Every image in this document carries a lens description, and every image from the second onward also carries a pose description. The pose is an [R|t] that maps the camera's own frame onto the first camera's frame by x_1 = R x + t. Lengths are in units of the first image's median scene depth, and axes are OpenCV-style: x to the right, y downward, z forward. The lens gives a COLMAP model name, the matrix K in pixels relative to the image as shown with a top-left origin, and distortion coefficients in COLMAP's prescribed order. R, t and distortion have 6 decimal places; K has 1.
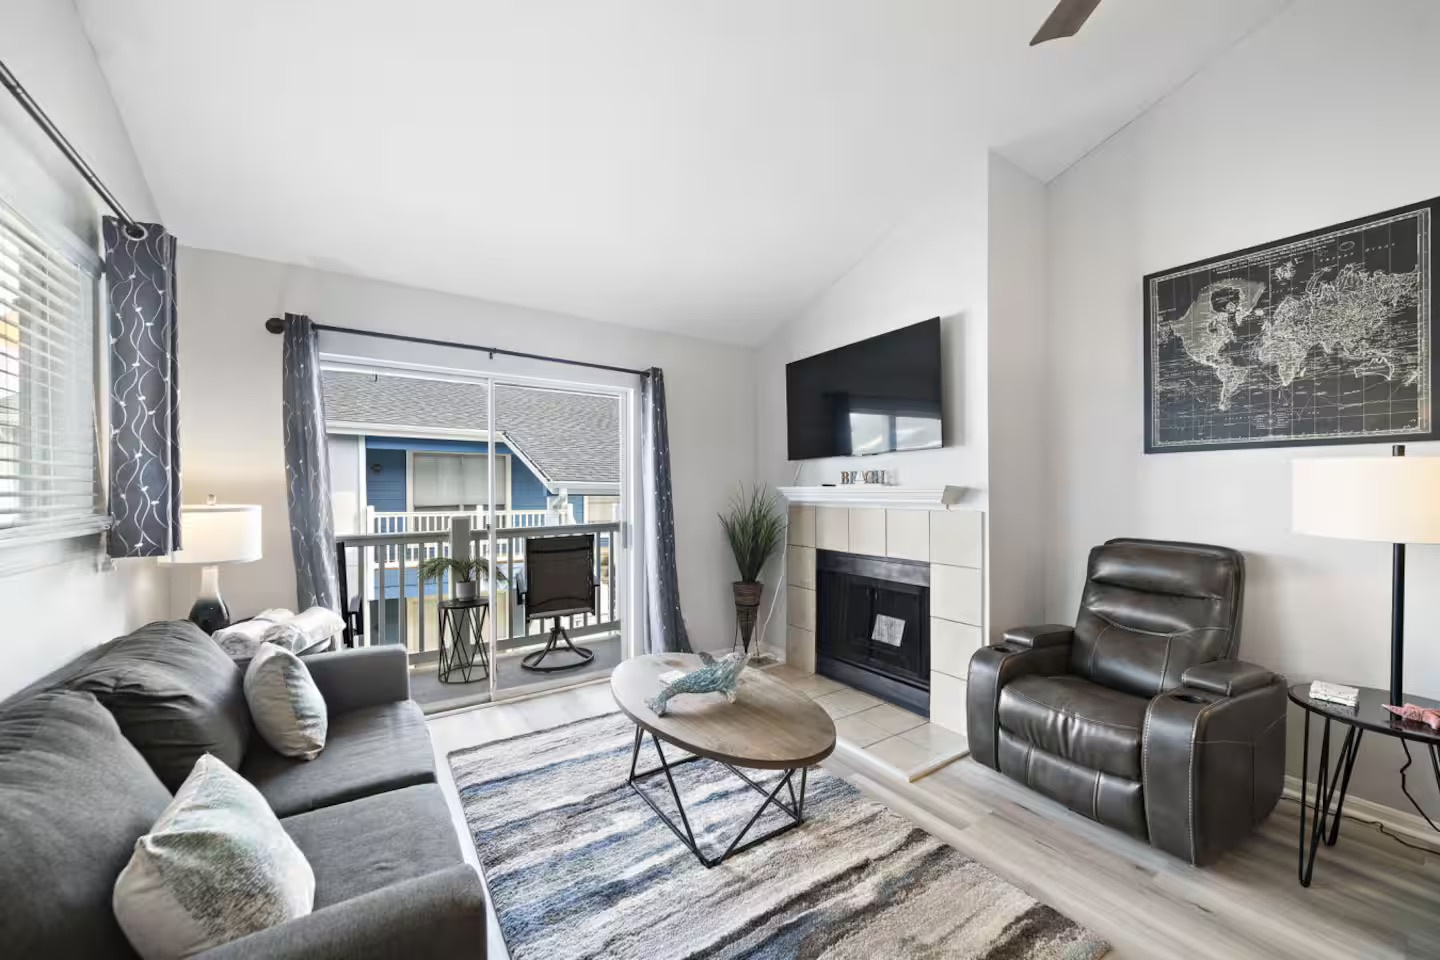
lens RADIAL K [[542.1, 0, 718.1], [0, 542.1, 492.1], [0, 0, 1]] dist [-0.000237, -0.000244]
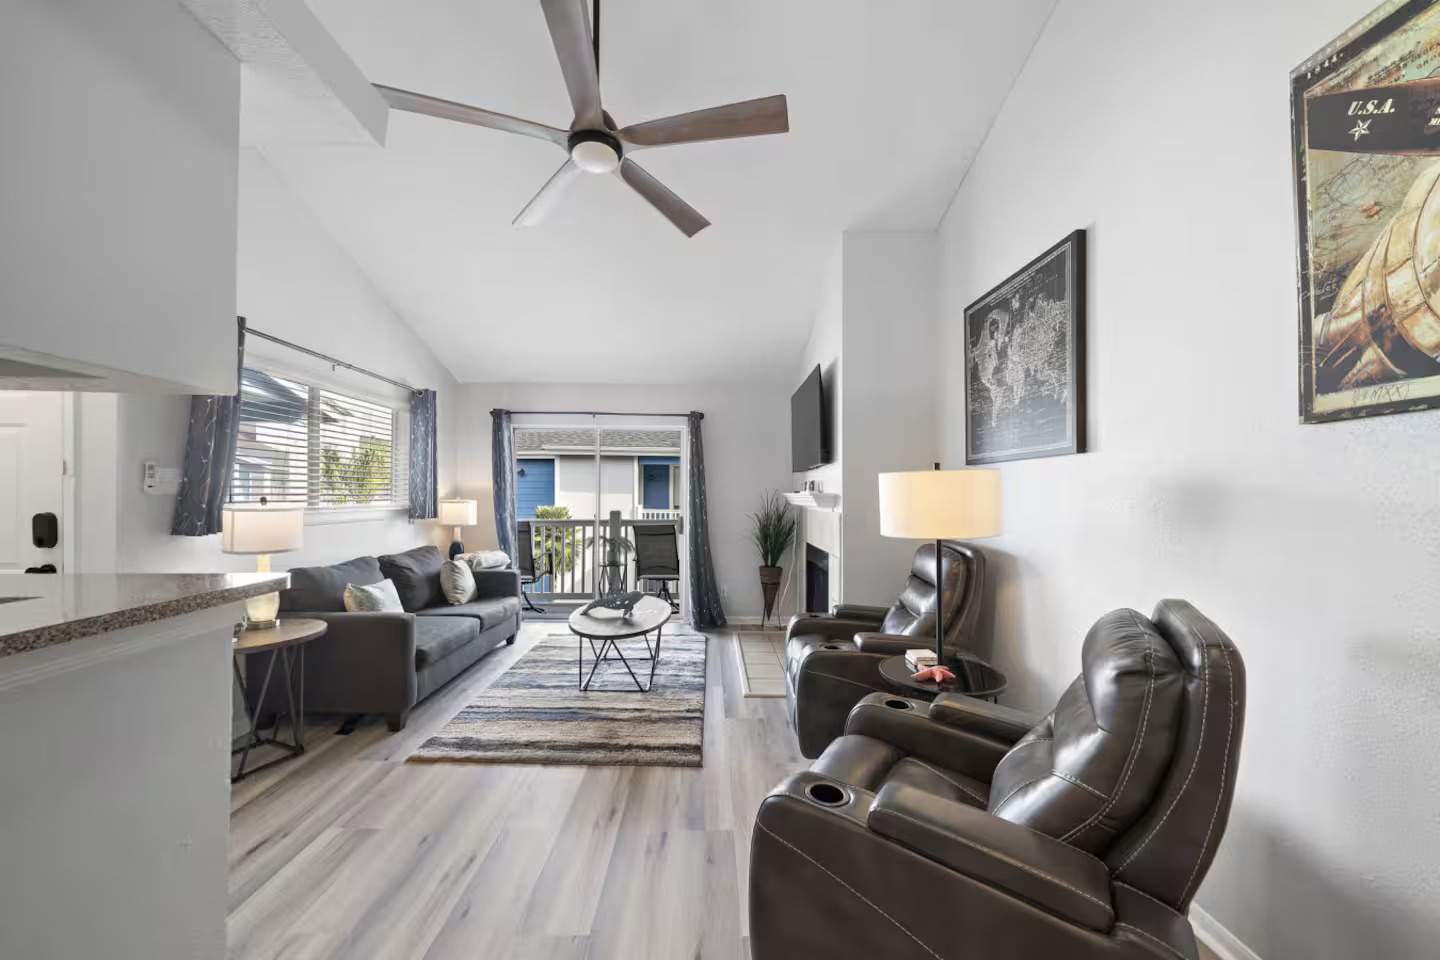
lens RADIAL K [[542.1, 0, 718.1], [0, 542.1, 492.1], [0, 0, 1]] dist [-0.000237, -0.000244]
pose [[0.829967, 0.003937, -0.557799, 1.083236], [-0.008904, 0.999941, -0.006192, -0.004068], [0.557742, 0.010106, 0.829953, -0.245393]]
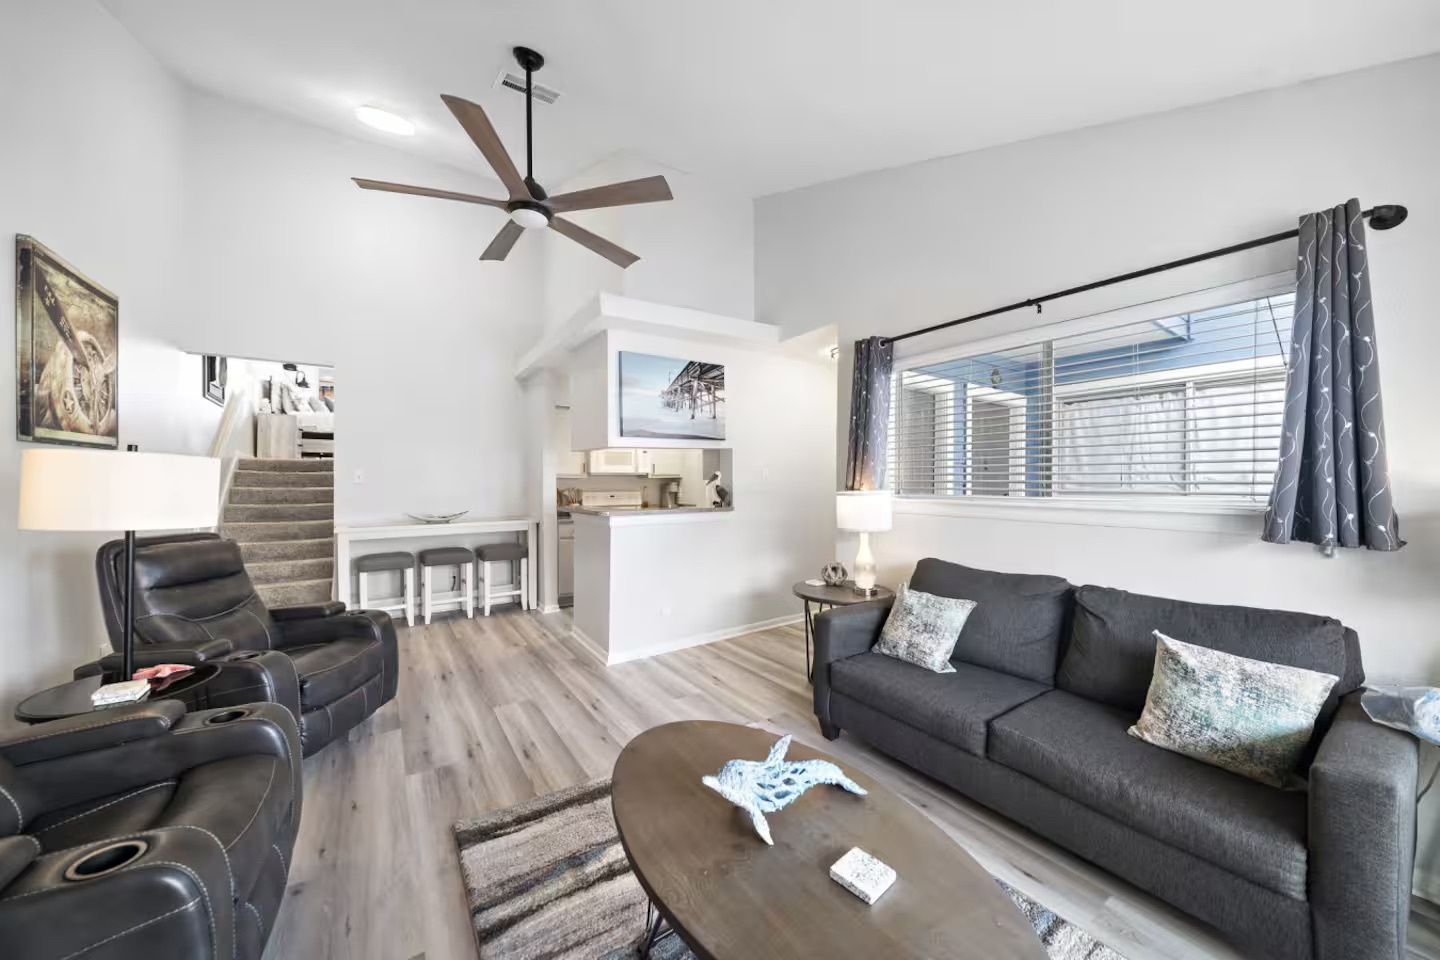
lens RADIAL K [[518.3, 0, 715.5], [0, 518.3, 500.5], [0, 0, 1]] dist [-0.001472, 0.000032]
pose [[-0.999571, 0.002288, 0.029187, 0.027724], [0.003566, 0.999032, 0.043837, -0.008854], [-0.029059, 0.043922, -0.998612, 1.400122]]
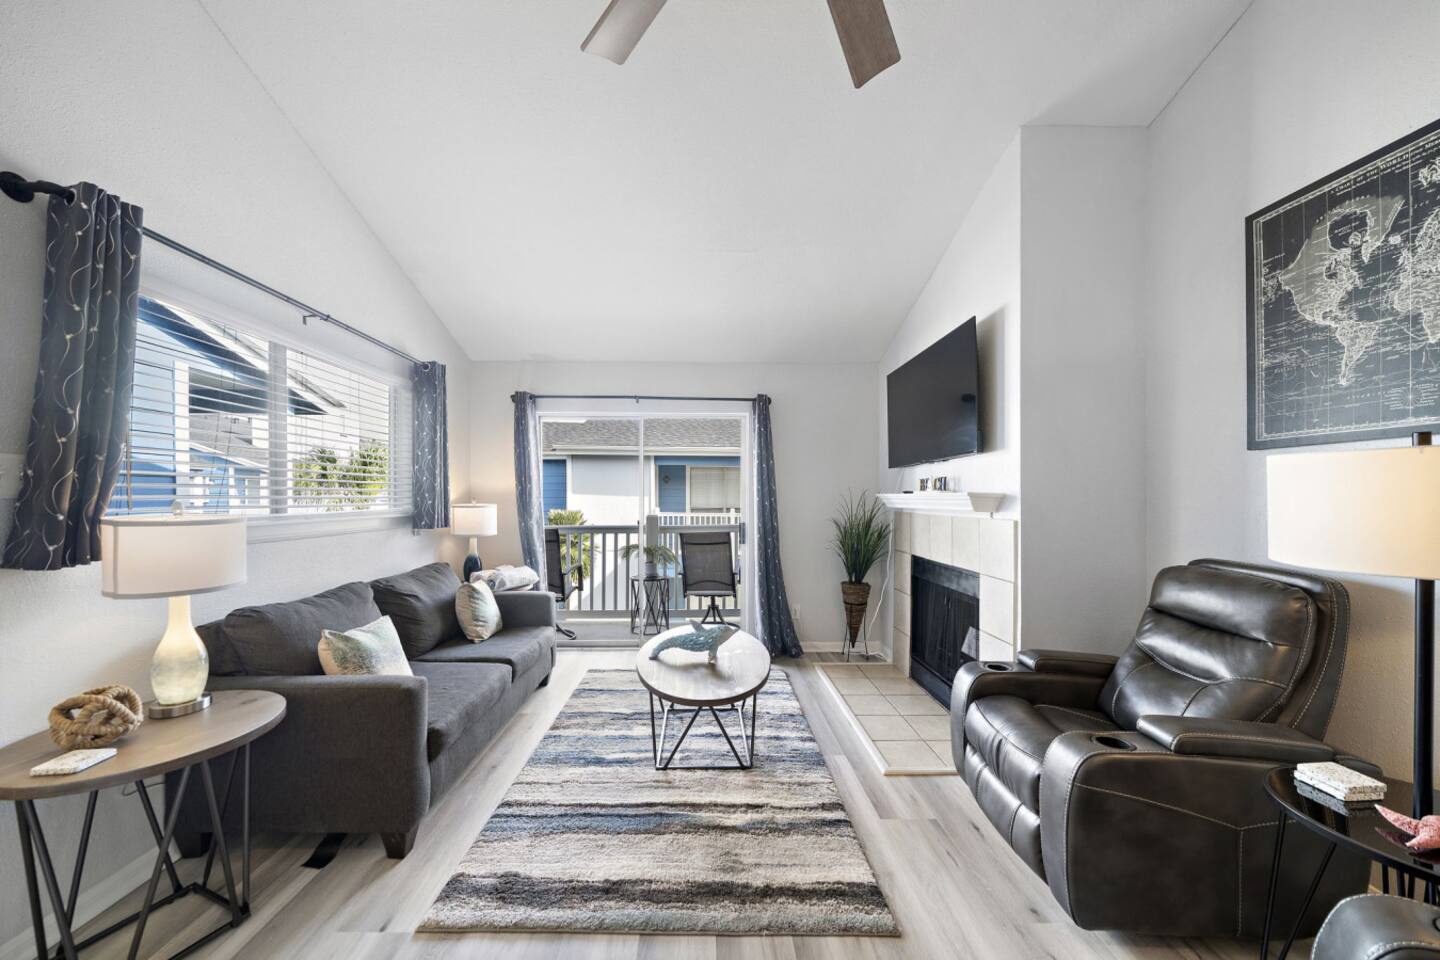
lens RADIAL K [[518.3, 0, 715.5], [0, 518.3, 500.5], [0, 0, 1]] dist [-0.001472, 0.000032]
pose [[0.838620, 0.006850, -0.544674, 0.610028], [-0.004699, 0.999975, 0.005341, -0.000619], [0.544697, -0.001920, 0.838631, -0.018213]]
